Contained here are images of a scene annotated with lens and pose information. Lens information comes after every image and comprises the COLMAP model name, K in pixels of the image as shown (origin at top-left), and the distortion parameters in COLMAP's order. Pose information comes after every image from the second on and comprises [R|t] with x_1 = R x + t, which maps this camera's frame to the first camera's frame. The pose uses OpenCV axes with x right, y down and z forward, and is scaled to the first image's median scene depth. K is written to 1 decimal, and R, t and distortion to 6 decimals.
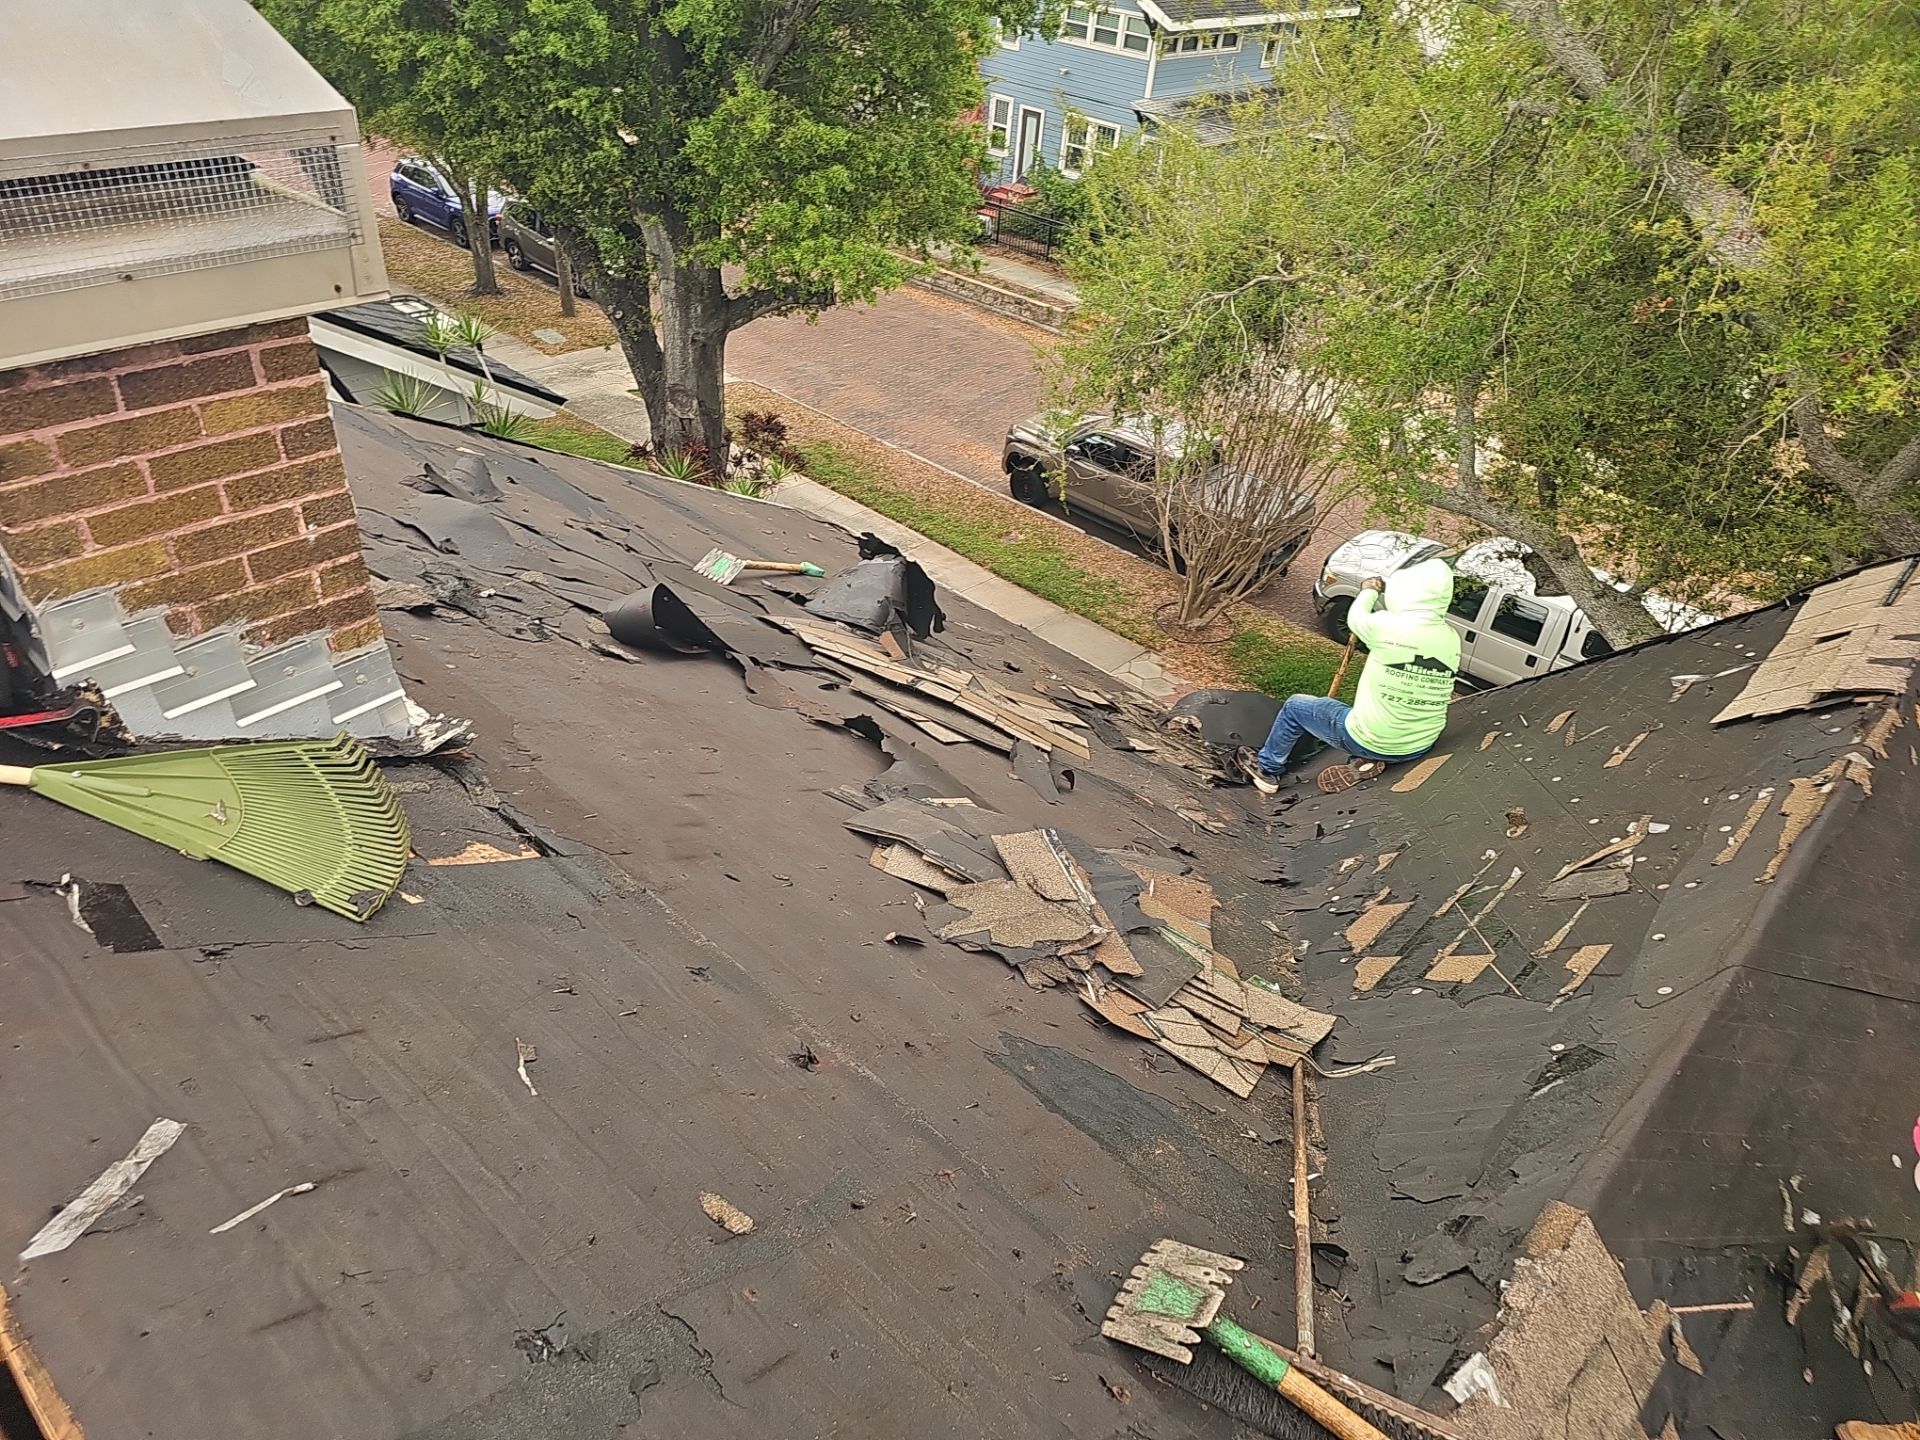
lens RADIAL K [[1249.0, 0, 944.9], [0, 1249.0, 738.2], [0, 0, 1]] dist [0.068974, -0.059618]
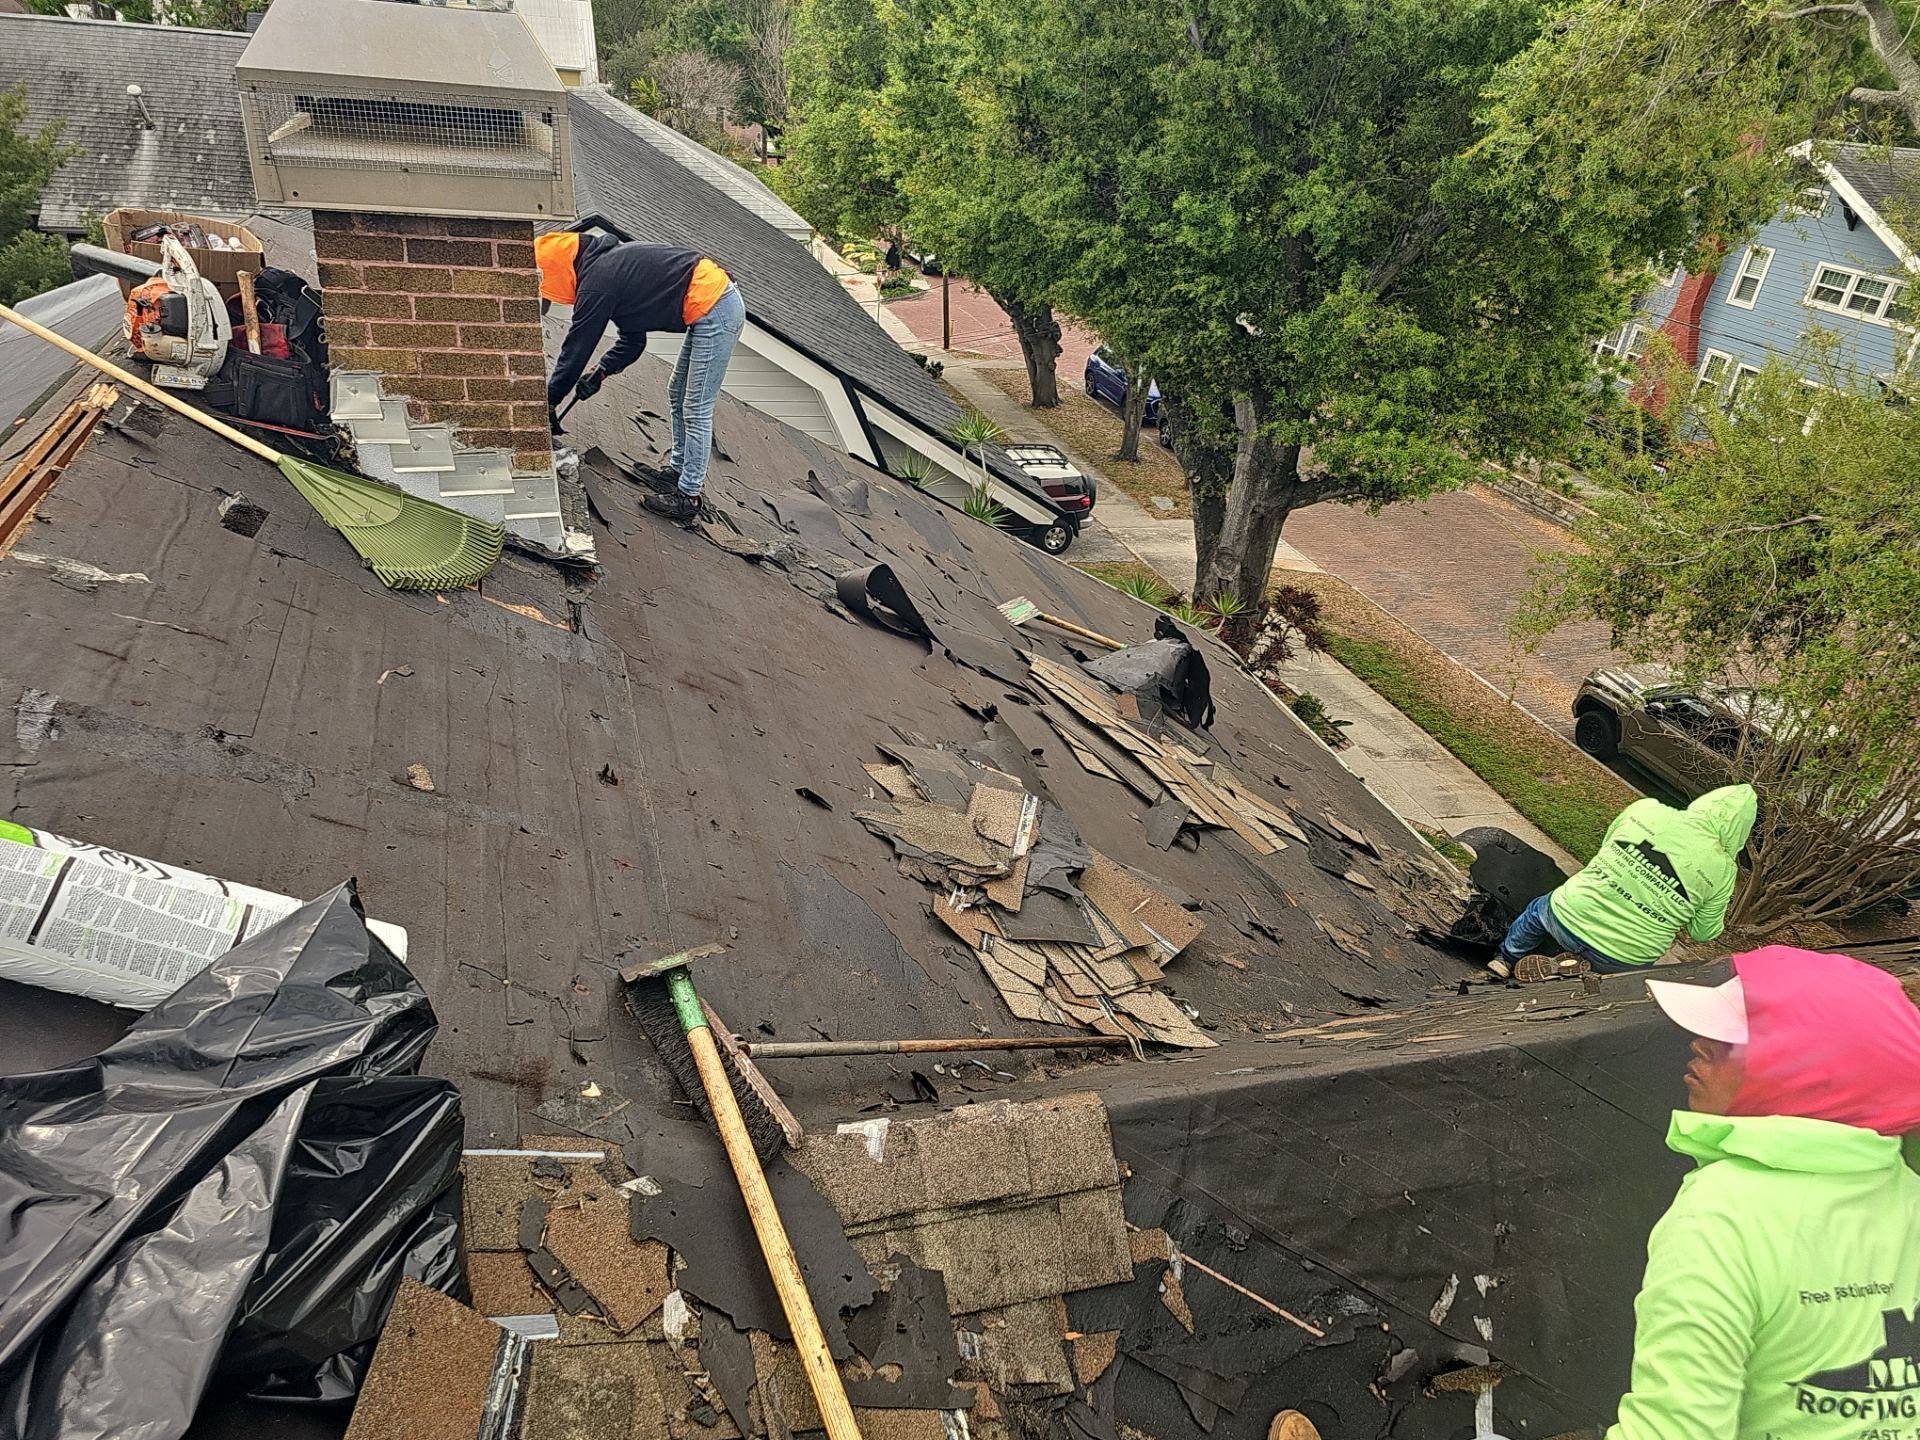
lens RADIAL K [[1228.8, 0, 929.7], [0, 1228.8, 716.5], [0, 0, 1]] dist [0.085373, -0.066321]
pose [[0.865456, 0.253519, -0.432103, 0.273678], [-0.316523, 0.945258, -0.079371, 0.072977], [0.388327, 0.205463, 0.898325, -0.014441]]
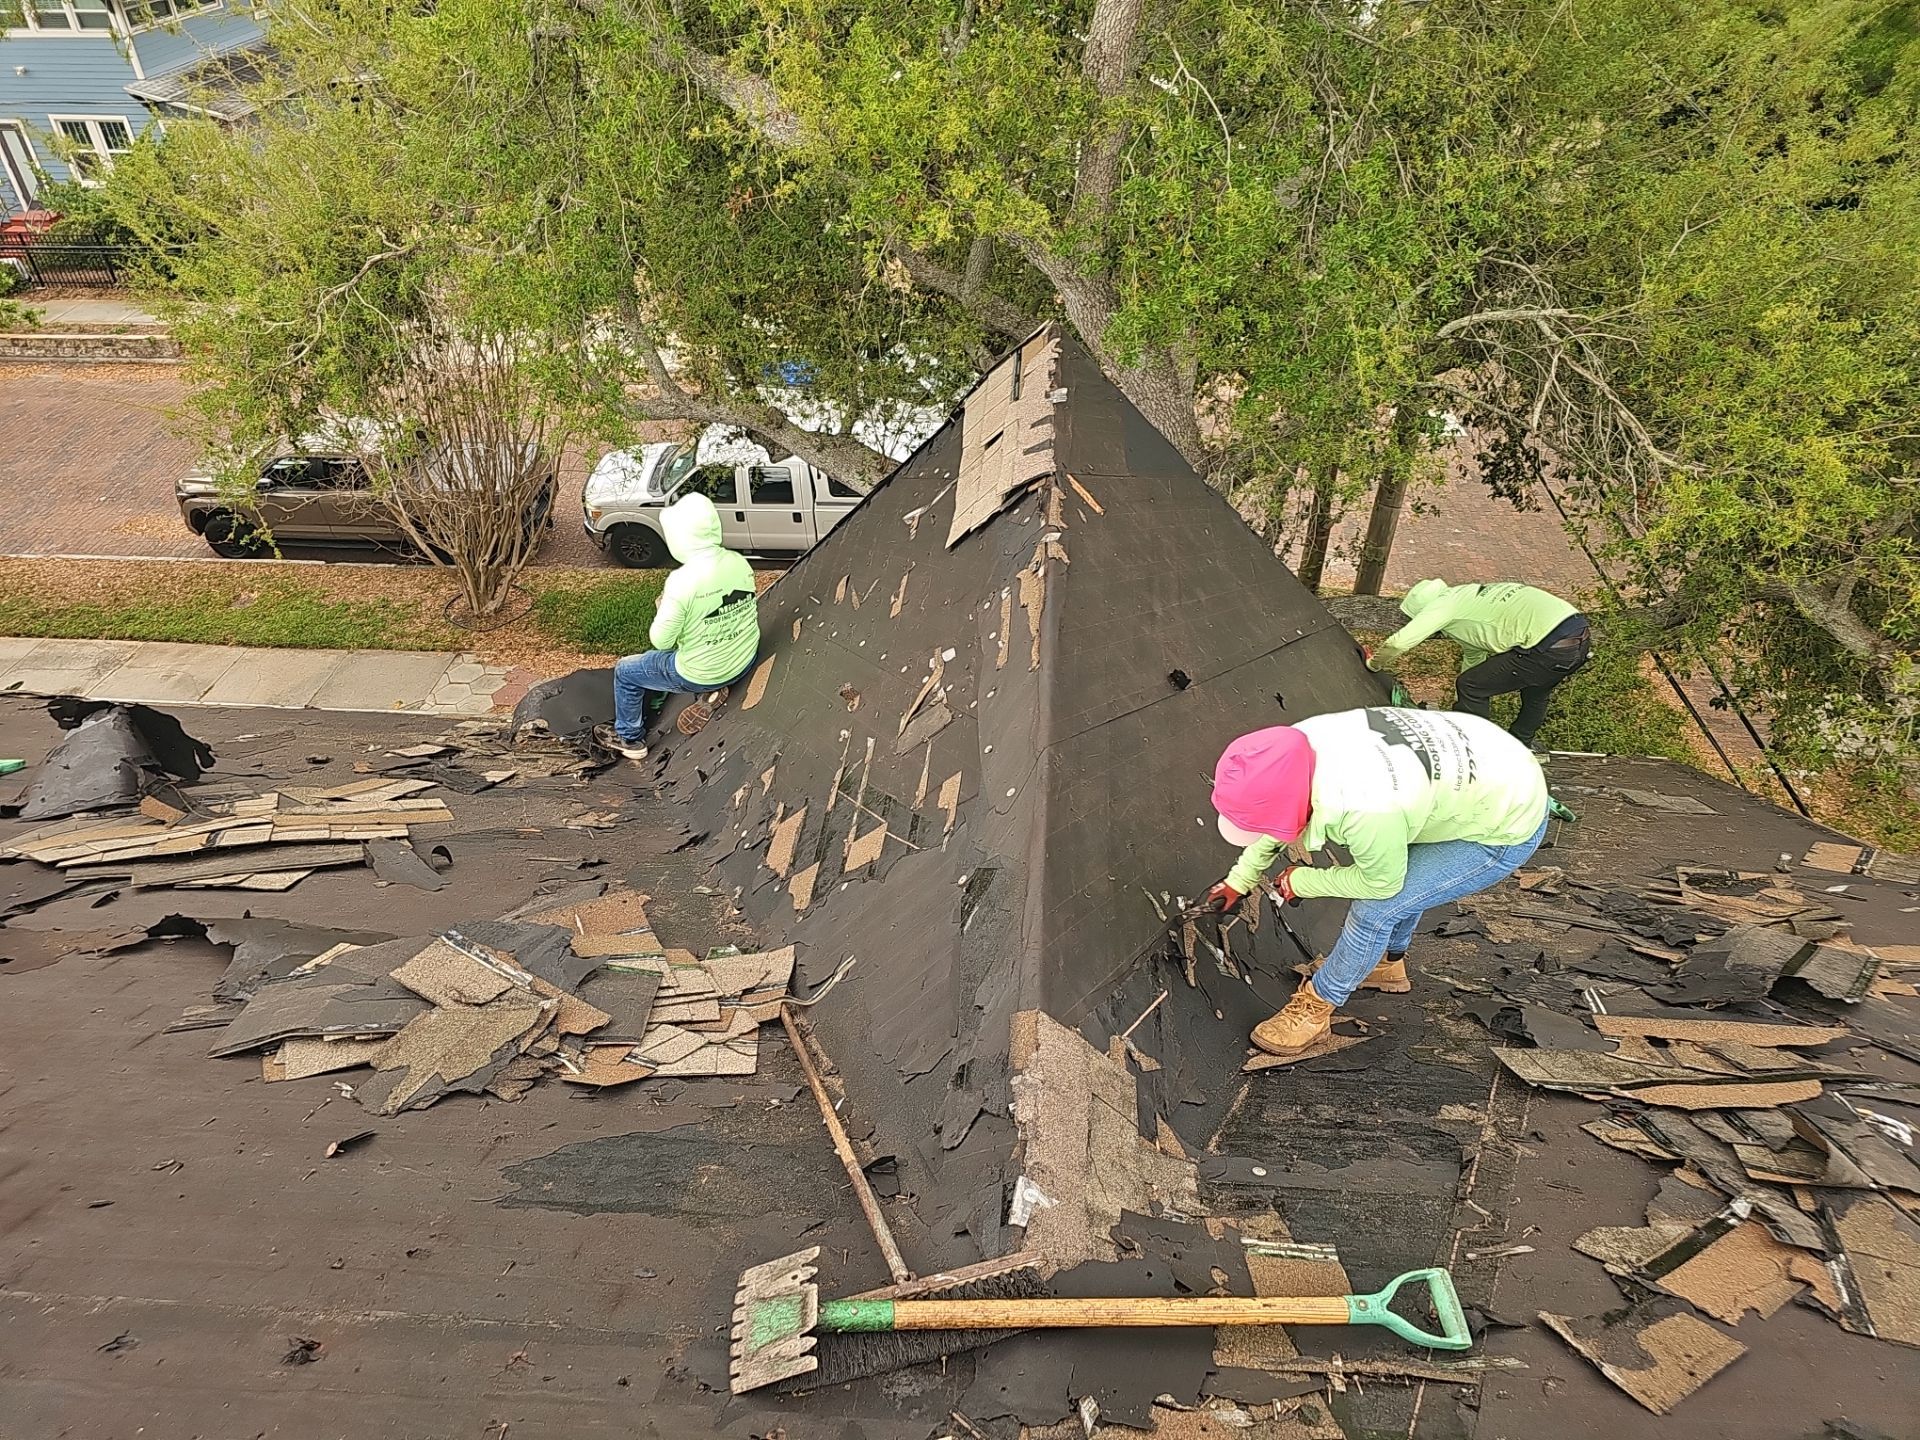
lens RADIAL K [[1249.0, 0, 944.9], [0, 1249.0, 738.2], [0, 0, 1]] dist [0.068974, -0.059618]
pose [[0.777929, -0.449044, 0.439529, 0.014264], [0.426670, 0.891005, 0.155123, -0.025796], [-0.461279, 0.066860, 0.884732, -0.002583]]
